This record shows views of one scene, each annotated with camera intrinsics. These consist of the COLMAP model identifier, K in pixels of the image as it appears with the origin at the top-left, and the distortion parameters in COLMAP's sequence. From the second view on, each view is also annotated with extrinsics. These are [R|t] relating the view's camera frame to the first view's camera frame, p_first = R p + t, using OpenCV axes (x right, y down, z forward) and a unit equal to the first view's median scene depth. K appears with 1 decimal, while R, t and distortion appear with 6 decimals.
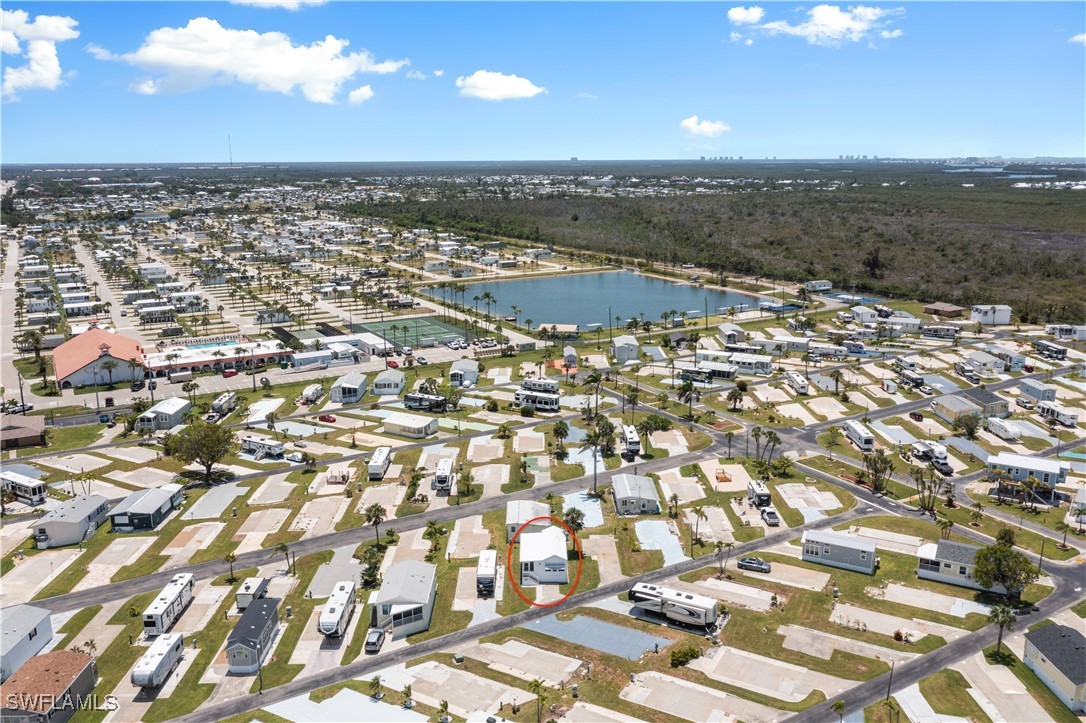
lens RADIAL K [[870.9, 0, 549.1], [0, 870.9, 370.3], [0, 0, 1]] dist [0.004977, -0.013272]
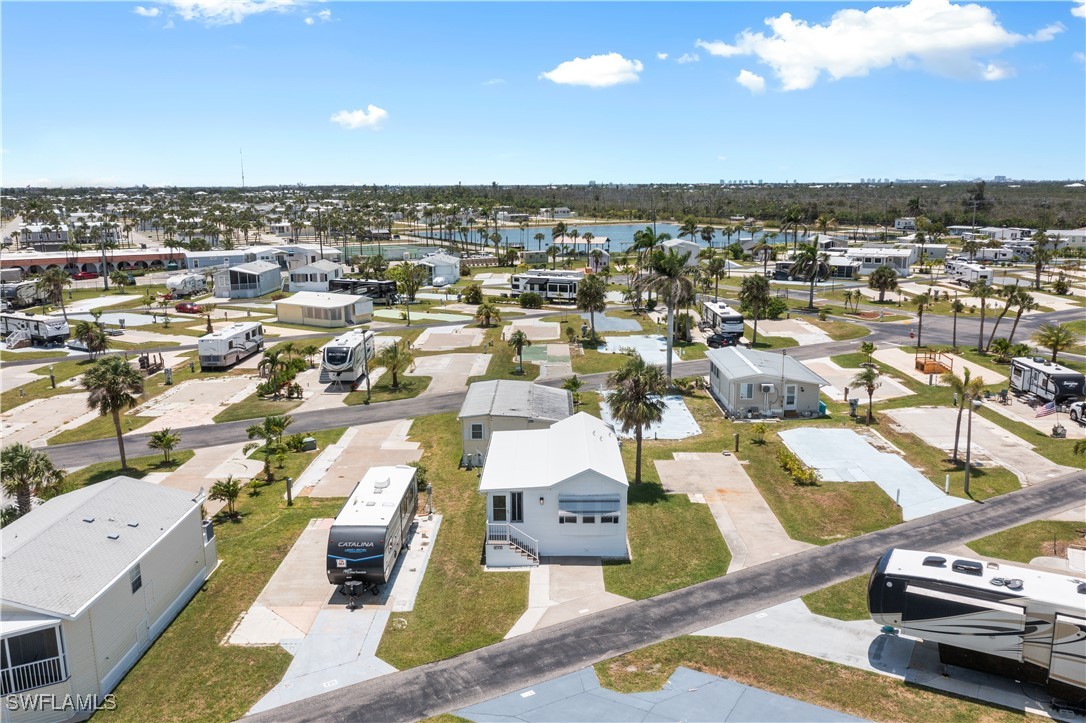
lens RADIAL K [[870.9, 0, 540.7], [0, 870.9, 362.4], [0, 0, 1]] dist [0.004977, -0.013272]
pose [[0.999526, -0.001781, -0.030746, -0.001106], [0.000538, 0.999184, -0.040394, 0.174029], [0.030793, 0.040359, 0.998711, 0.639142]]
